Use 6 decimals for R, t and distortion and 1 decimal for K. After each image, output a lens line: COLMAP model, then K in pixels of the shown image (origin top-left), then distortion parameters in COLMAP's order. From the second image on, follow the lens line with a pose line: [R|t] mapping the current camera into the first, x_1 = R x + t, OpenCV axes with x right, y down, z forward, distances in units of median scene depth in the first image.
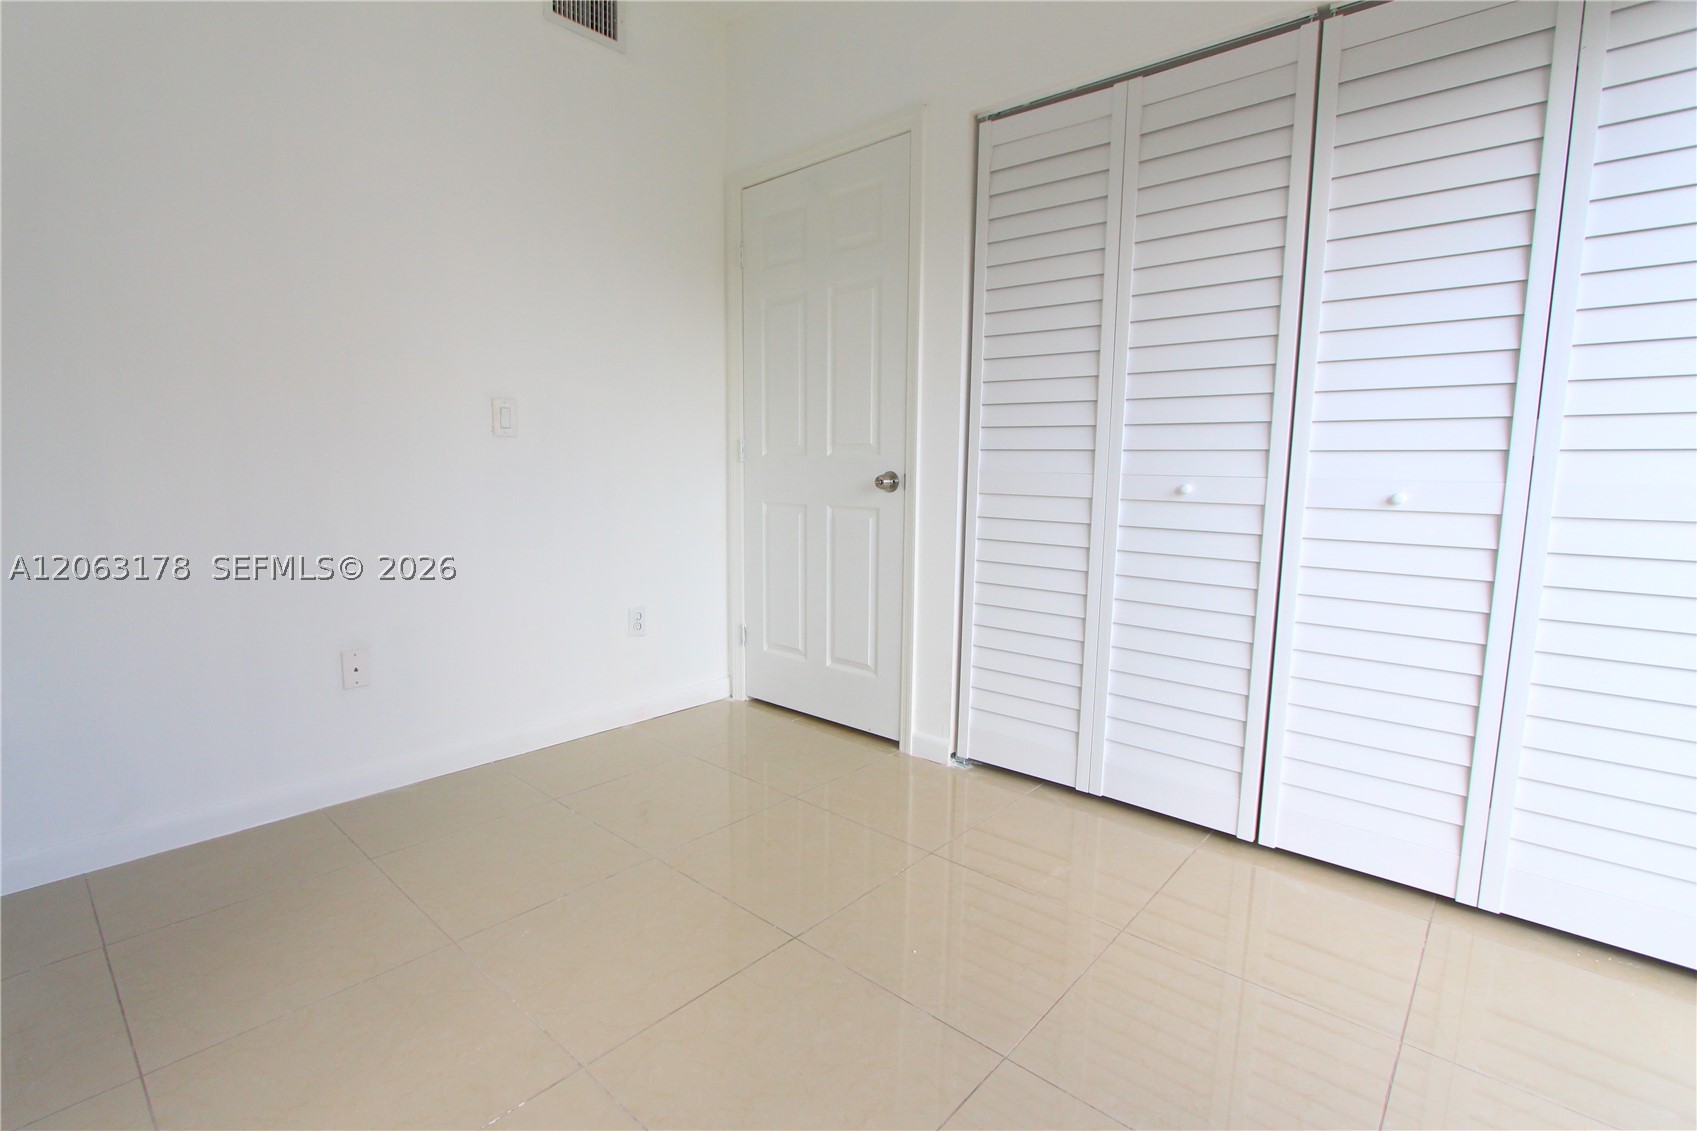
lens RADIAL K [[790.0, 0, 848.5], [0, 790.0, 565.5], [0, 0, 1]] dist [0.000504, 0.000084]
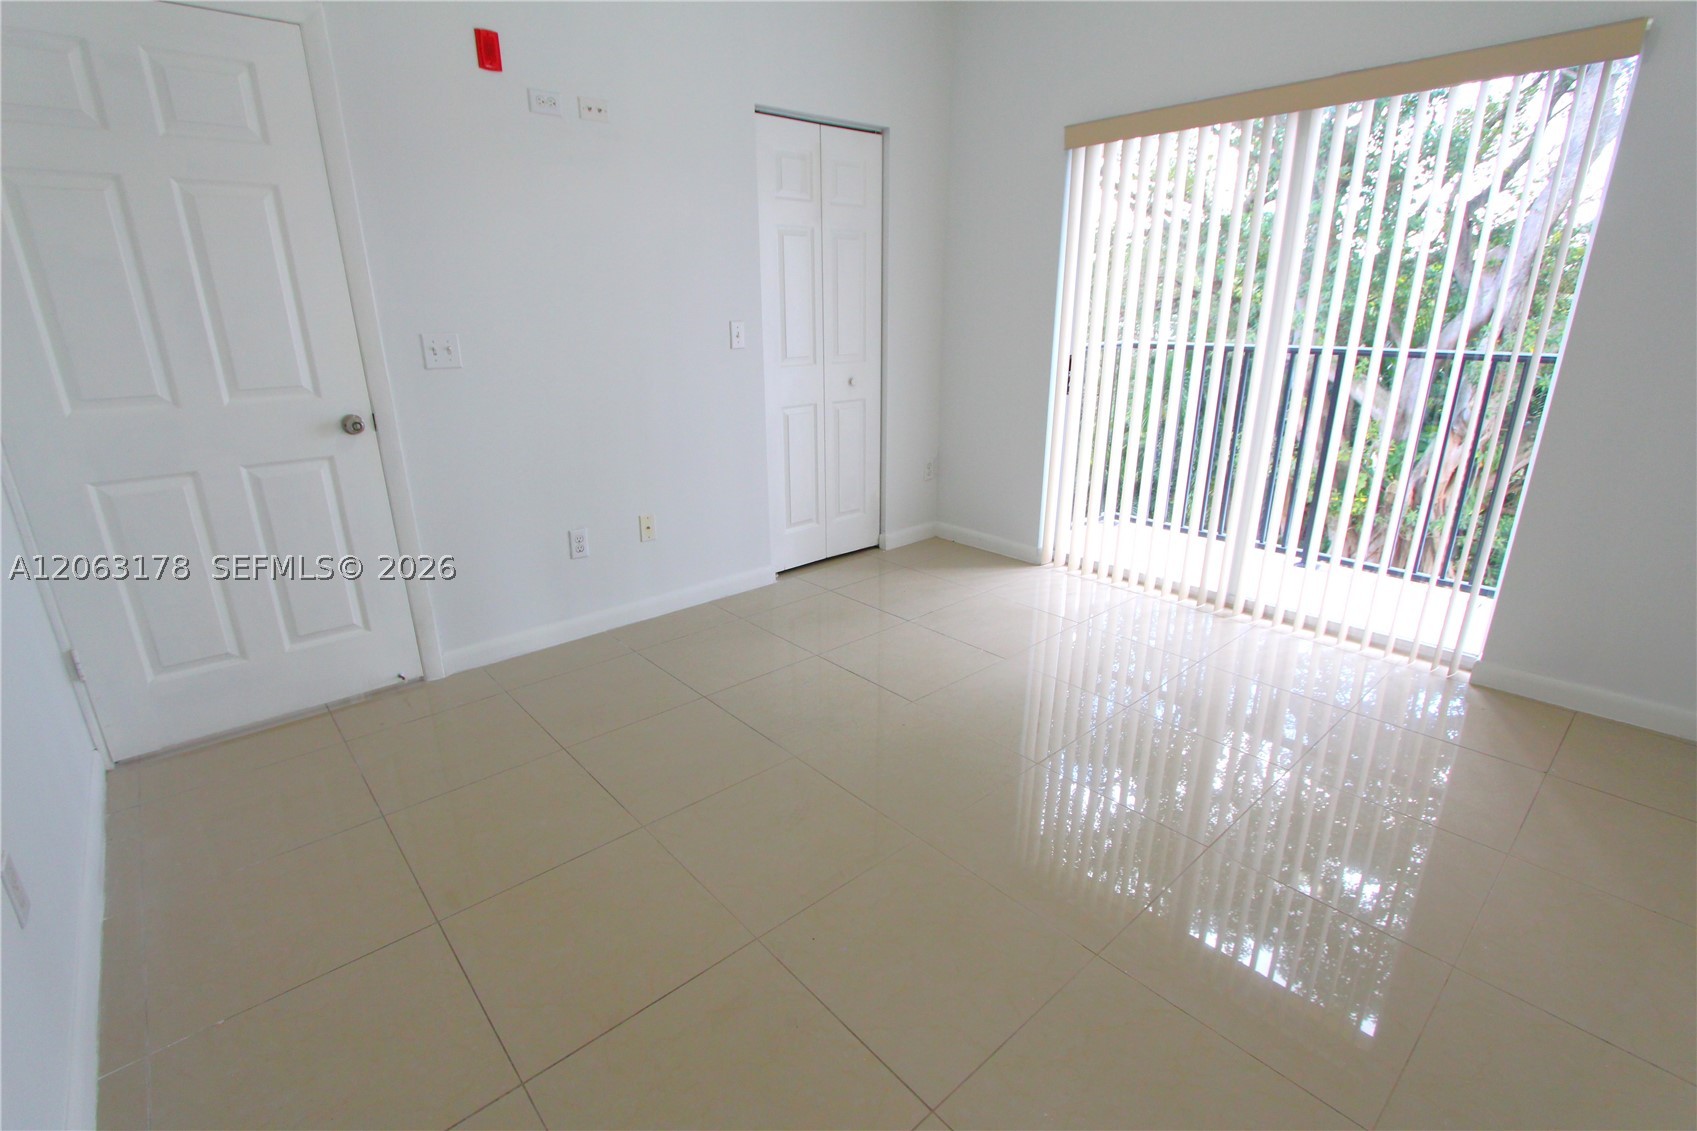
lens RADIAL K [[790.0, 0, 848.5], [0, 790.0, 565.5], [0, 0, 1]] dist [0.000504, 0.000084]
pose [[0.103541, -0.330986, 0.937938, -0.802130], [0.125370, 0.939828, 0.317813, -0.171069], [-0.986692, 0.084683, 0.138806, 0.308601]]
